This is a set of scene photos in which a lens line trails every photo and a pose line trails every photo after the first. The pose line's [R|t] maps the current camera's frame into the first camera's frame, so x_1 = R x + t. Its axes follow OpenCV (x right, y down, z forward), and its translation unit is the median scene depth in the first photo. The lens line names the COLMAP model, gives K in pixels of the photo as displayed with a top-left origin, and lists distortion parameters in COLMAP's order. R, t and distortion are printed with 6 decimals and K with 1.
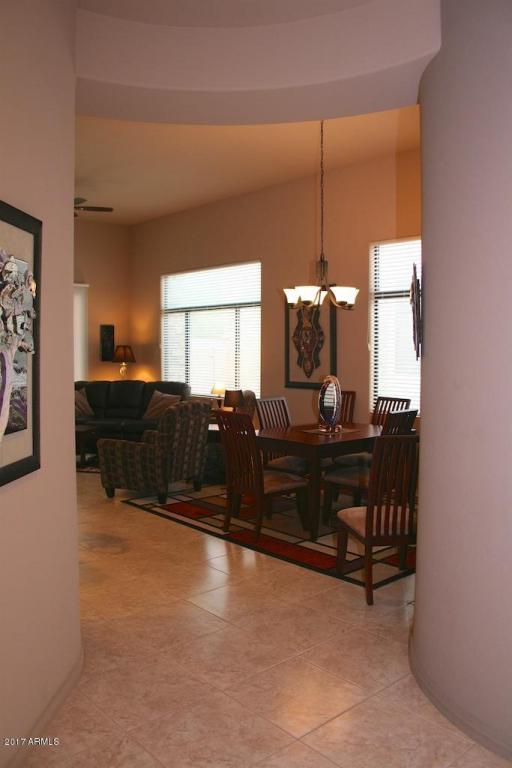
lens RADIAL K [[638.3, 0, 256.0], [0, 638.3, 384.0], [0, 0, 1]] dist [-0.153398, 0.118391]
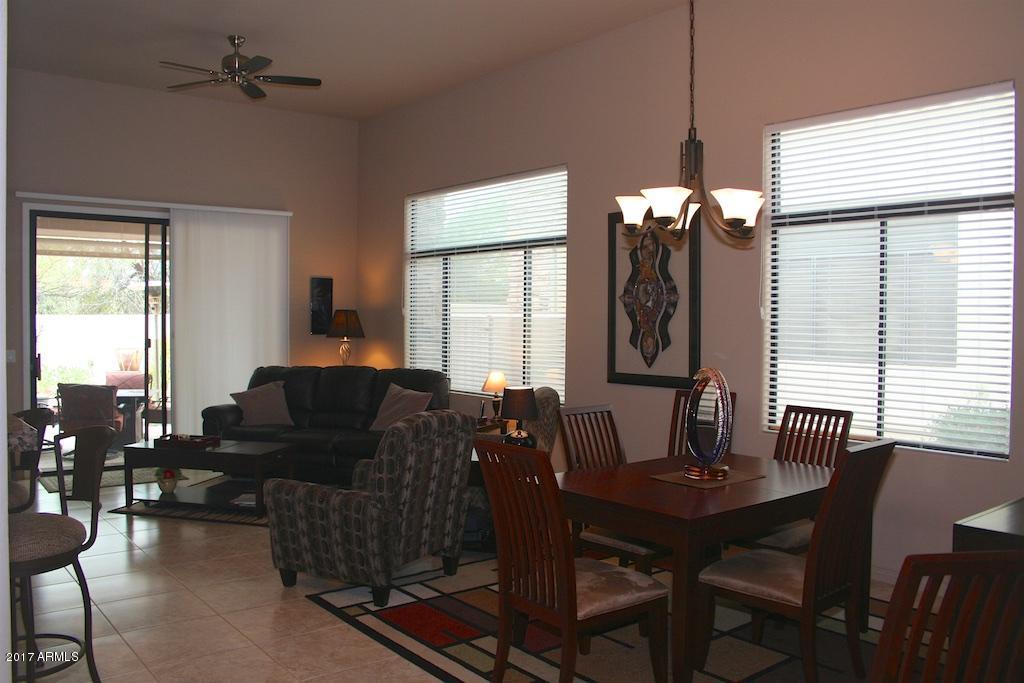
lens RADIAL K [[851.1, 0, 512.0], [0, 851.1, 341.5], [0, 0, 1]] dist [-0.153398, 0.118391]
pose [[0.998682, 0.006991, -0.050853, -0.003174], [-0.008426, 0.999571, -0.028048, -0.010863], [0.050635, 0.028439, 0.998312, 0.252427]]
